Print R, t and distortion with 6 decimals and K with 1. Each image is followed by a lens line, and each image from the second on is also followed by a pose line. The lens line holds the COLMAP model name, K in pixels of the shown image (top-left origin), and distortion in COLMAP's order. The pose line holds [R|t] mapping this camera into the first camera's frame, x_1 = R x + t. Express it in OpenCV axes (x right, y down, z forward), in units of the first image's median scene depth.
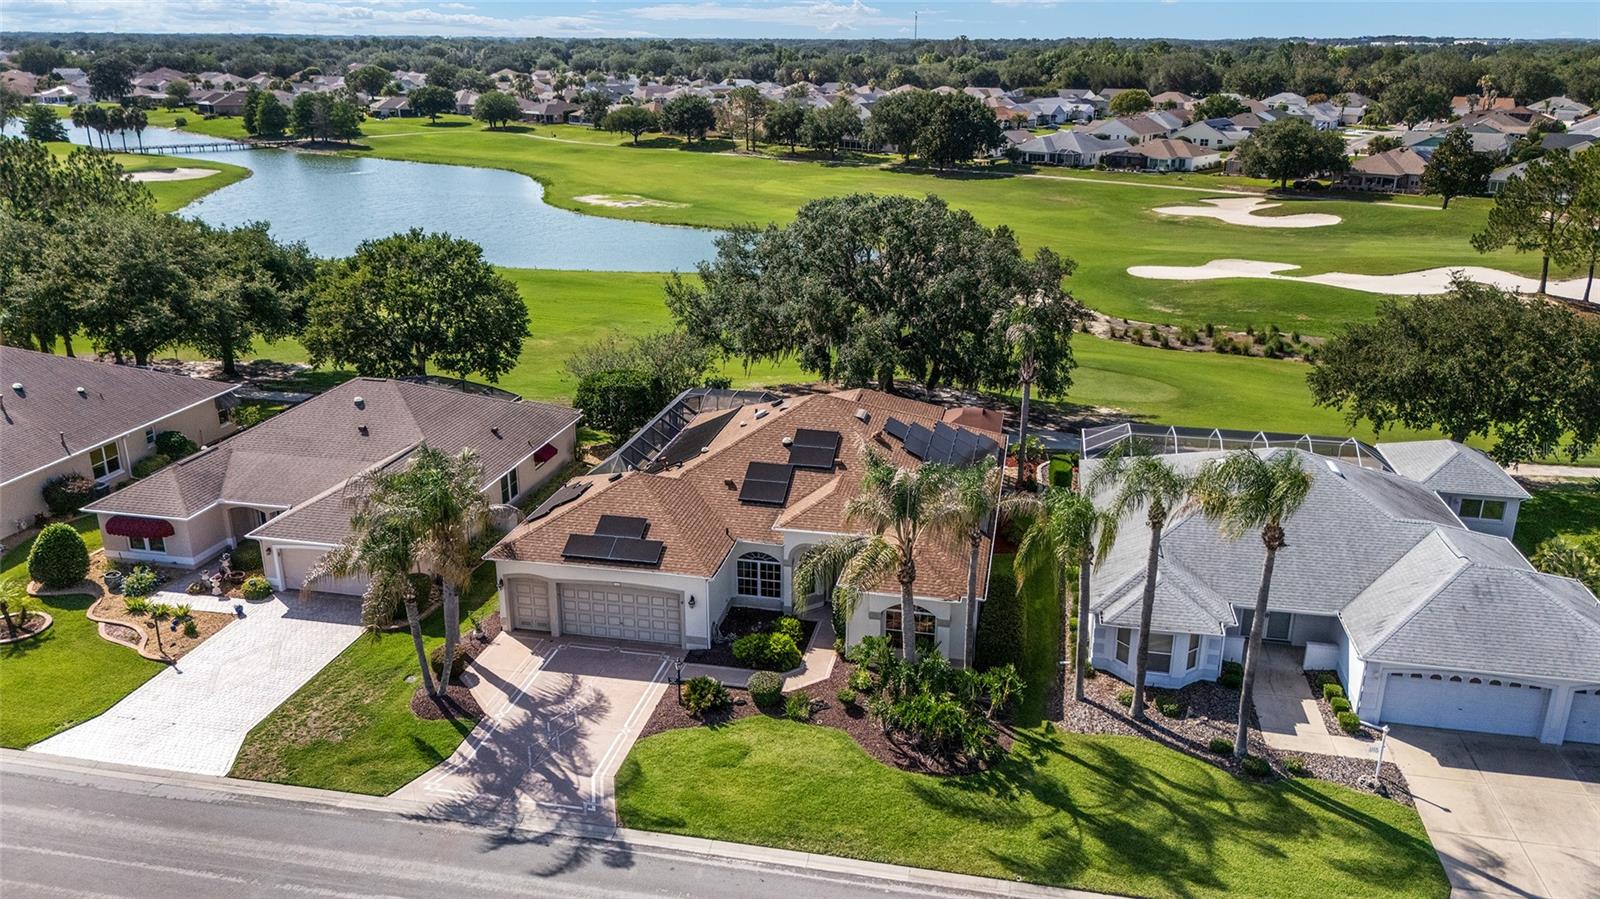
lens RADIAL K [[1179.5, 0, 796.8], [0, 1179.5, 443.9], [0, 0, 1]] dist [0.068237, -0.074710]
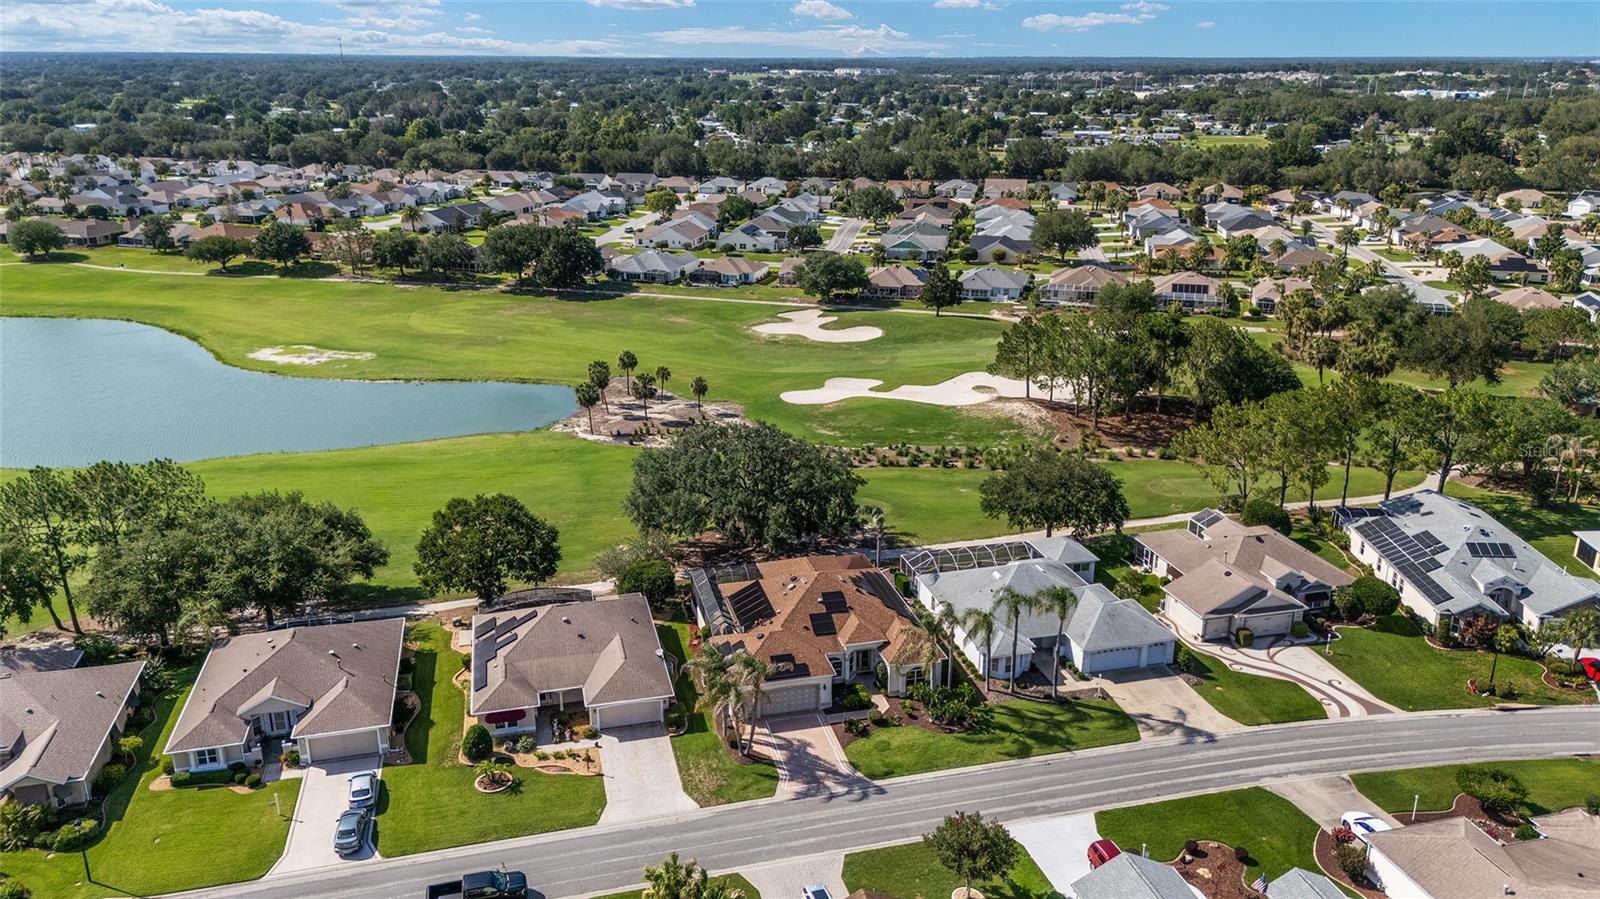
lens RADIAL K [[1179.5, 0, 804.4], [0, 1179.5, 443.1], [0, 0, 1]] dist [0.068237, -0.074710]
pose [[0.895296, -0.138069, 0.423535, -0.762748], [0.143237, 0.989491, 0.019782, -0.280462], [-0.421816, 0.042955, 0.905664, -0.766180]]
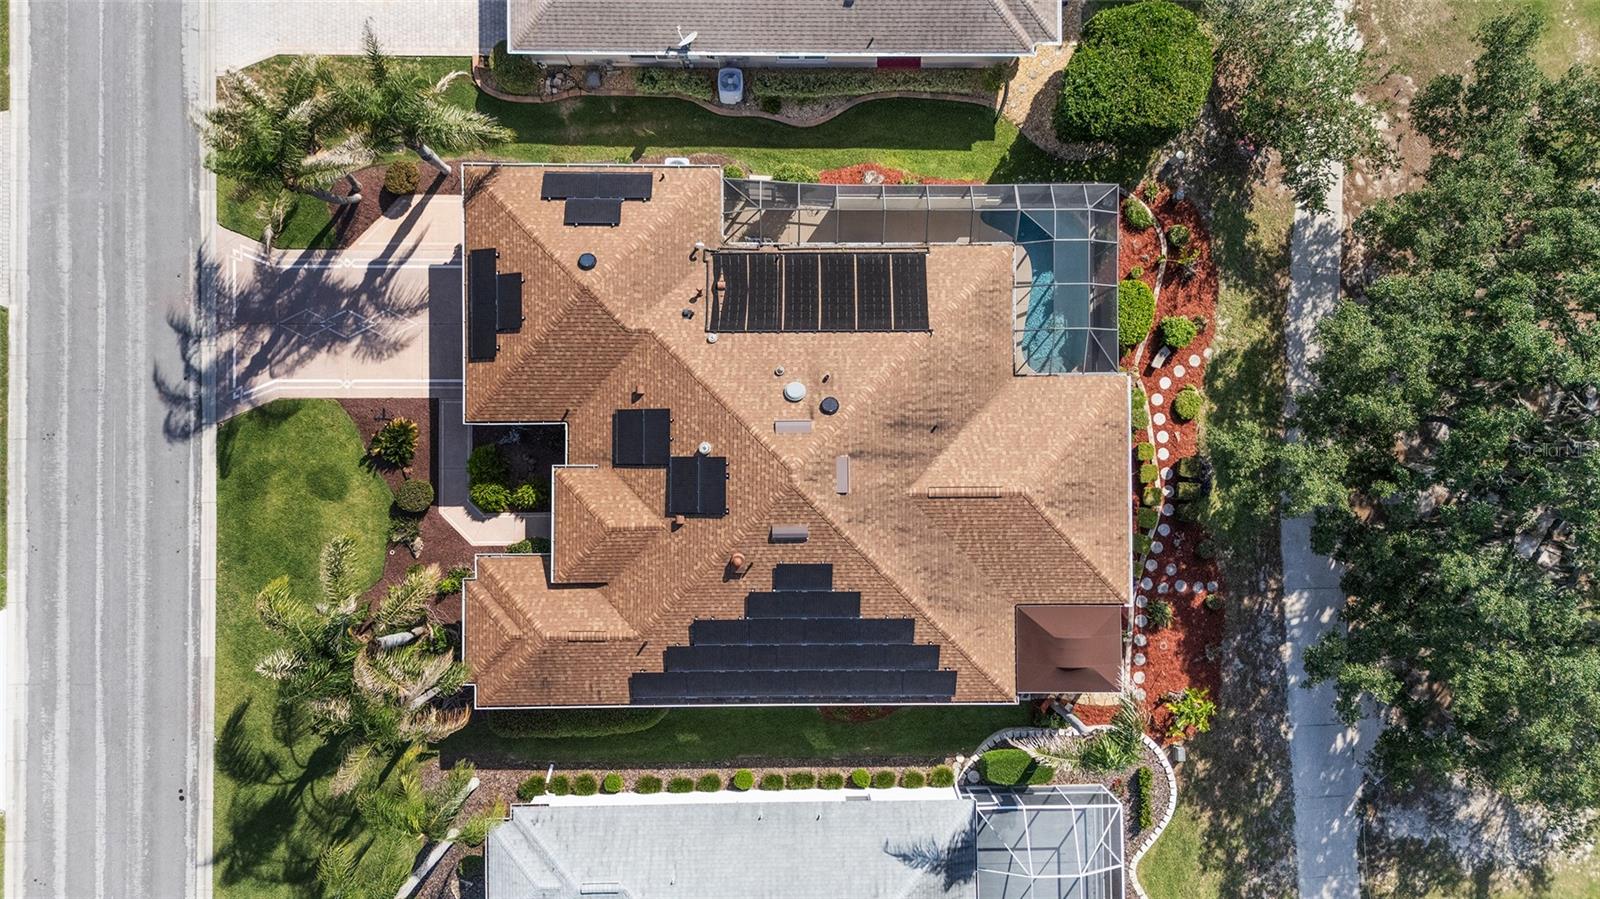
lens RADIAL K [[1179.5, 0, 813.7], [0, 1179.5, 457.5], [0, 0, 1]] dist [0.068237, -0.074710]
pose [[0.210485, 0.977572, -0.007055, 0.015824], [-0.327476, 0.077306, 0.941692, -0.658709], [0.921117, -0.195901, 0.336403, 0.704844]]
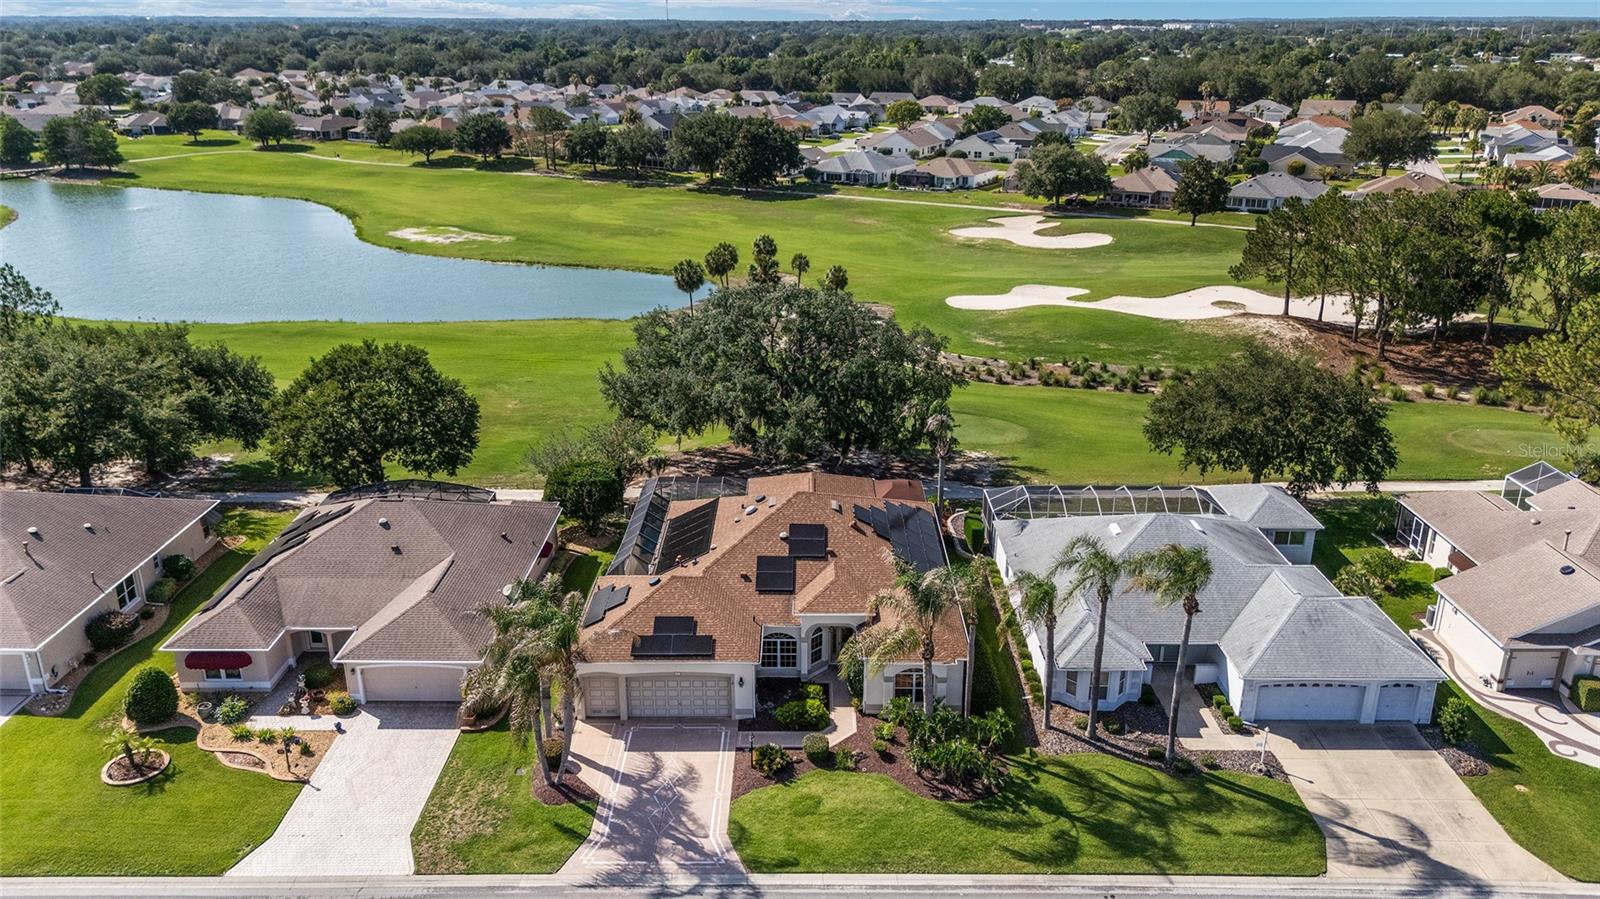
lens RADIAL K [[1179.5, 0, 800.0], [0, 1179.5, 451.0], [0, 0, 1]] dist [0.068237, -0.074710]
pose [[0.979623, -0.070390, 0.188106, -0.189005], [0.066469, 0.997421, 0.027078, -0.107280], [-0.189527, -0.014023, 0.981775, -0.180562]]
